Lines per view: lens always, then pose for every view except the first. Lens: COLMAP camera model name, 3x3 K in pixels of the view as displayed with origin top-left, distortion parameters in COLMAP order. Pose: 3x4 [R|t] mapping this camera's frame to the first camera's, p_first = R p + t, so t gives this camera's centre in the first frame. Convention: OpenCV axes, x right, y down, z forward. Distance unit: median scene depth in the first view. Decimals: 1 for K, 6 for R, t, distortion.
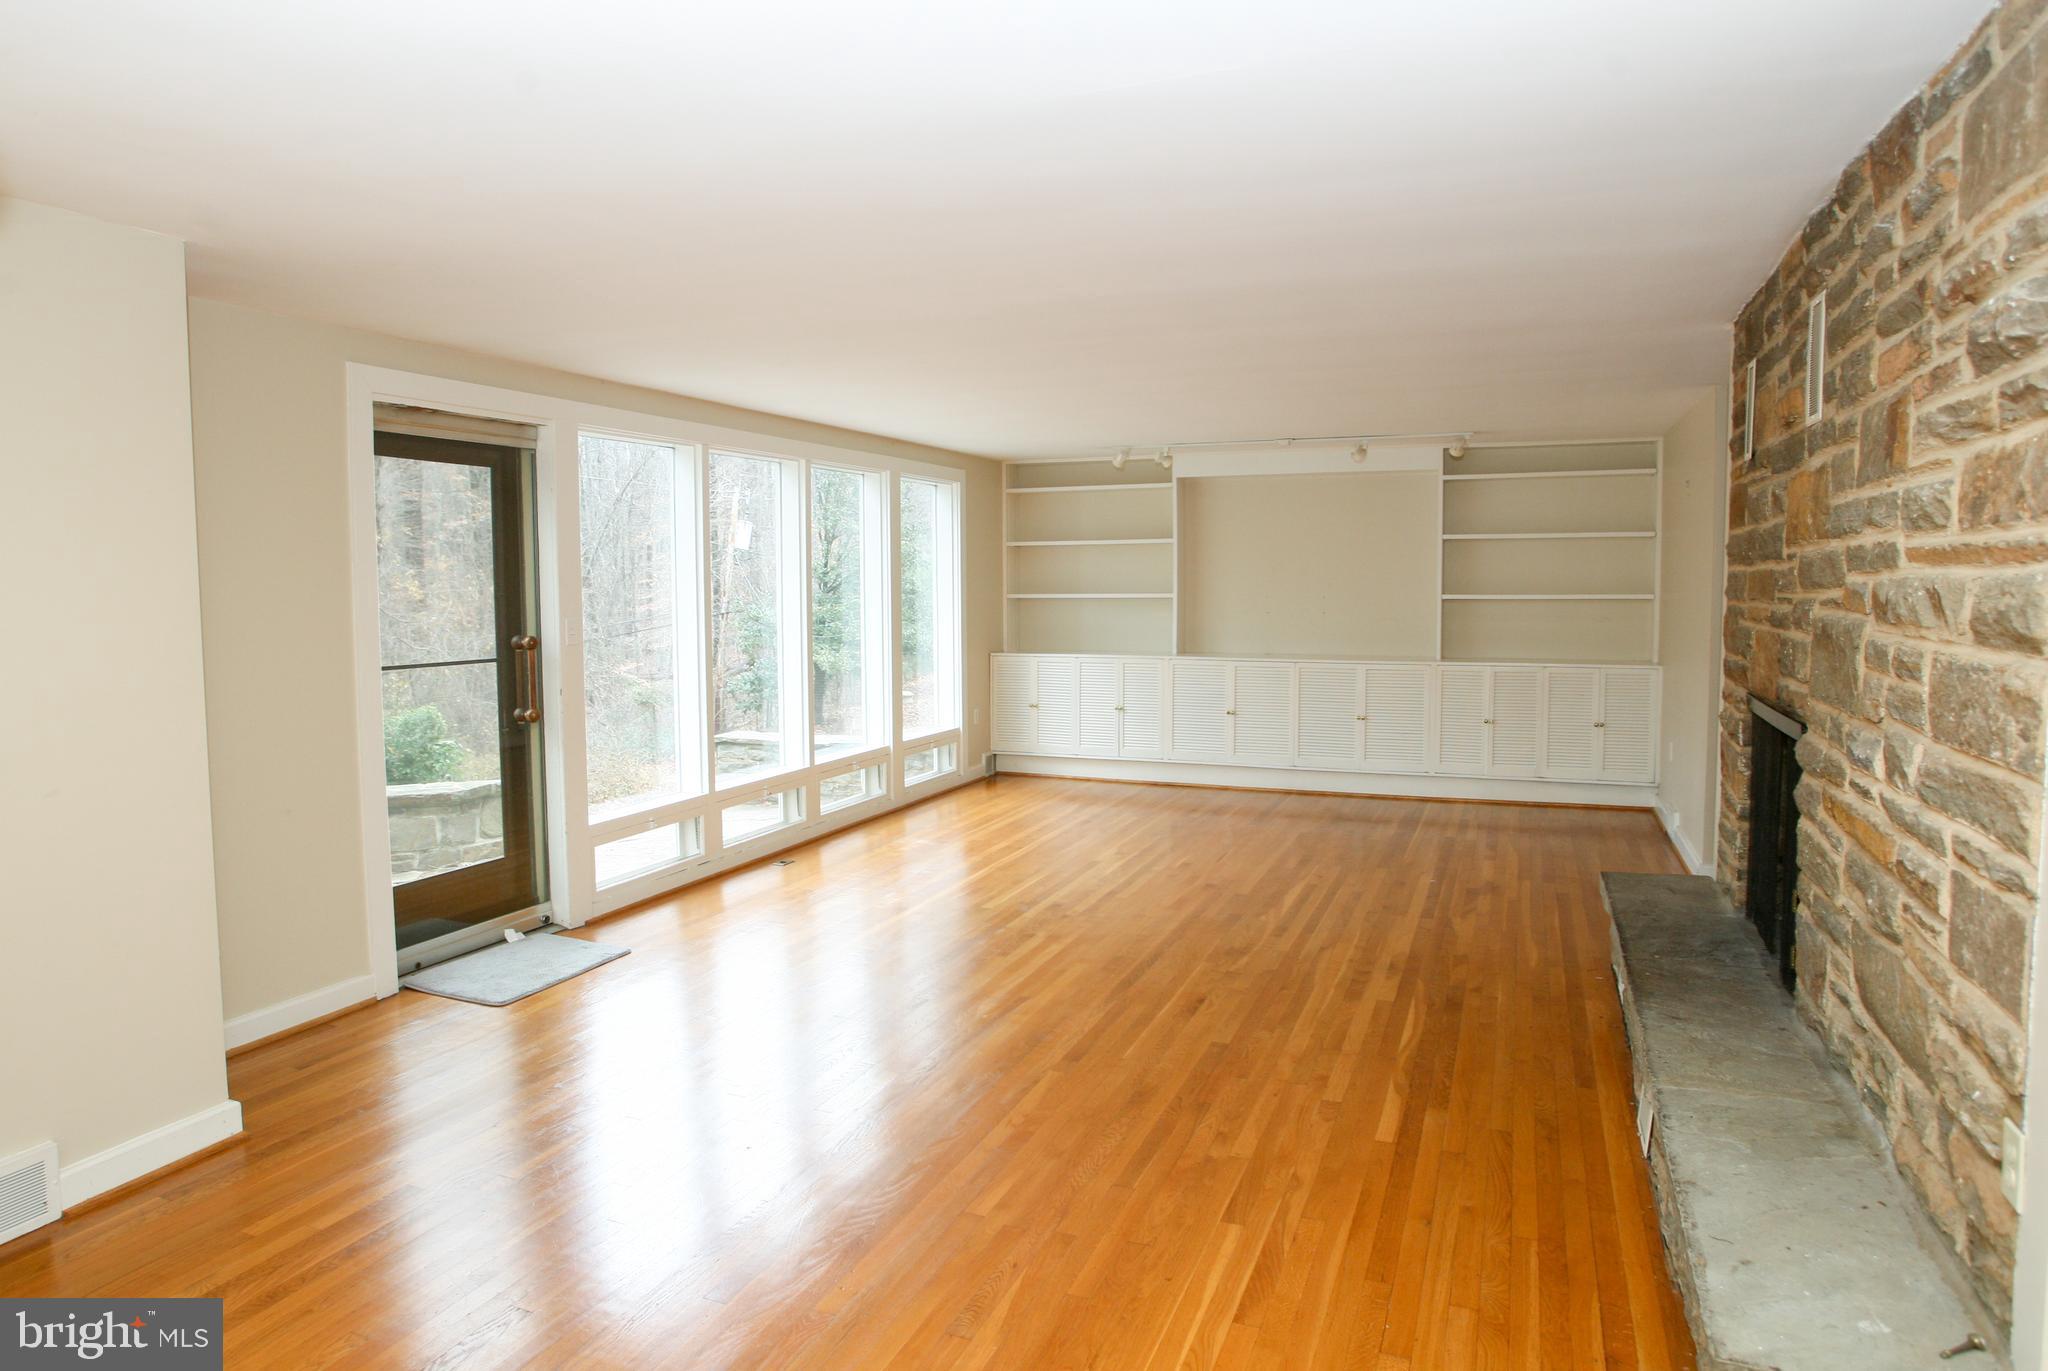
lens RADIAL K [[1237.5, 0, 1024.0], [0, 1237.5, 685.5], [0, 0, 1]] dist [-0.084905, 0.001233]
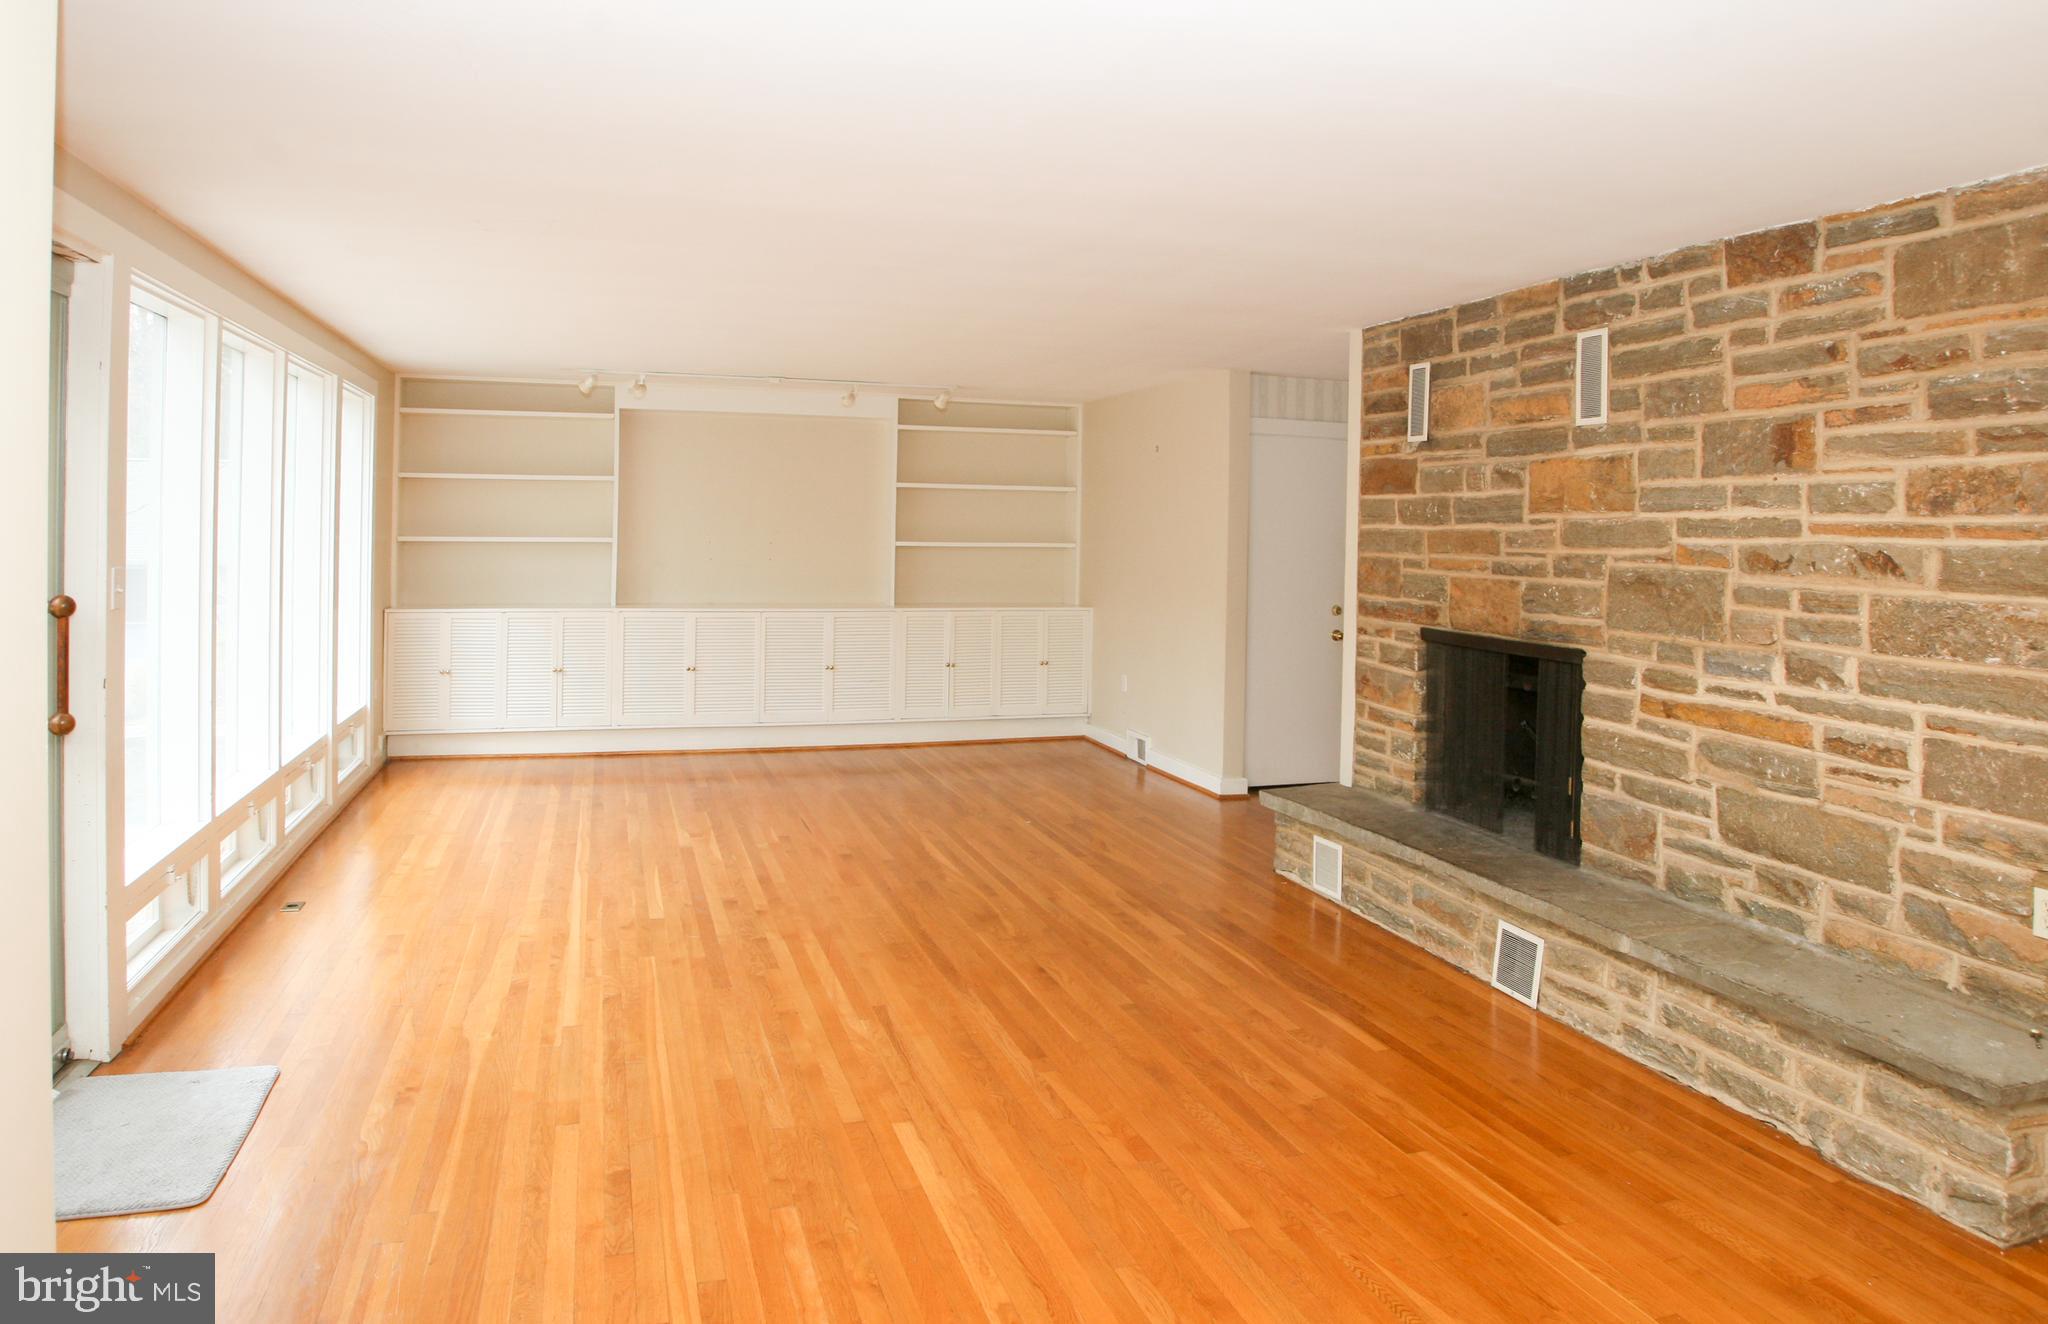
lens RADIAL K [[1285.5, 0, 1020.7], [0, 1285.5, 533.1], [0, 0, 1]] dist [-0.060663, 0.001111]
pose [[0.759679, 0.014903, 0.650128, -0.493636], [0.033981, 0.997462, -0.062572, -0.020032], [-0.649410, 0.069627, 0.757244, 0.223802]]
